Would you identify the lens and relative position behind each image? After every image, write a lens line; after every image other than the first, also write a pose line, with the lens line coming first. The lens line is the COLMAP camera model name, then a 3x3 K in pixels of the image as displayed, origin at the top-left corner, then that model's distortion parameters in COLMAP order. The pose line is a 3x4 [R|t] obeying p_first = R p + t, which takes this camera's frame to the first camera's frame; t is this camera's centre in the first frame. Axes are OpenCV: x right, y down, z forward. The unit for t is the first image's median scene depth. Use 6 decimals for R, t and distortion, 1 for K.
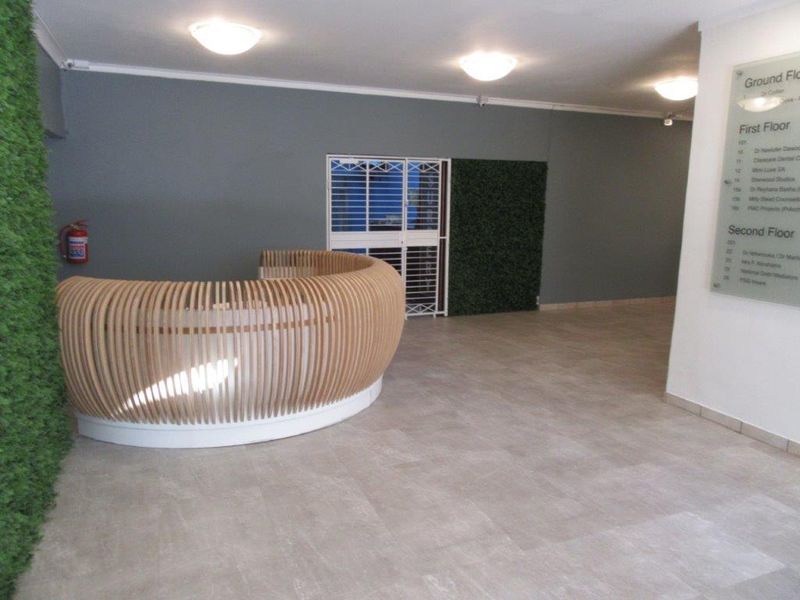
lens RADIAL K [[600.2, 0, 401.5], [0, 600.2, 295.2], [0, 0, 1]] dist [-0.006262, 0.009199]
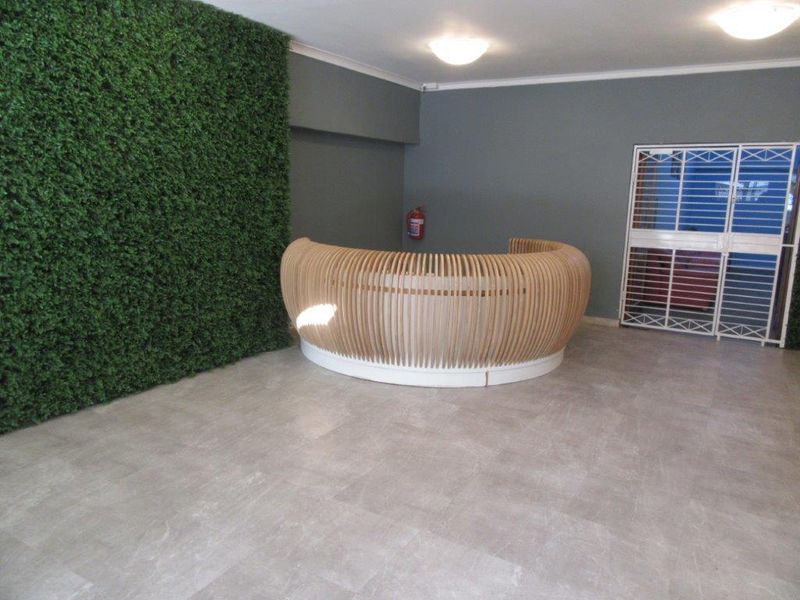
lens RADIAL K [[600.2, 0, 402.2], [0, 600.2, 303.2], [0, 0, 1]] dist [-0.006262, 0.009199]
pose [[0.590816, 0.153015, -0.792163, 0.534044], [-0.144437, 0.986049, 0.082741, -0.019911], [0.793772, 0.065532, 0.604675, 0.194924]]
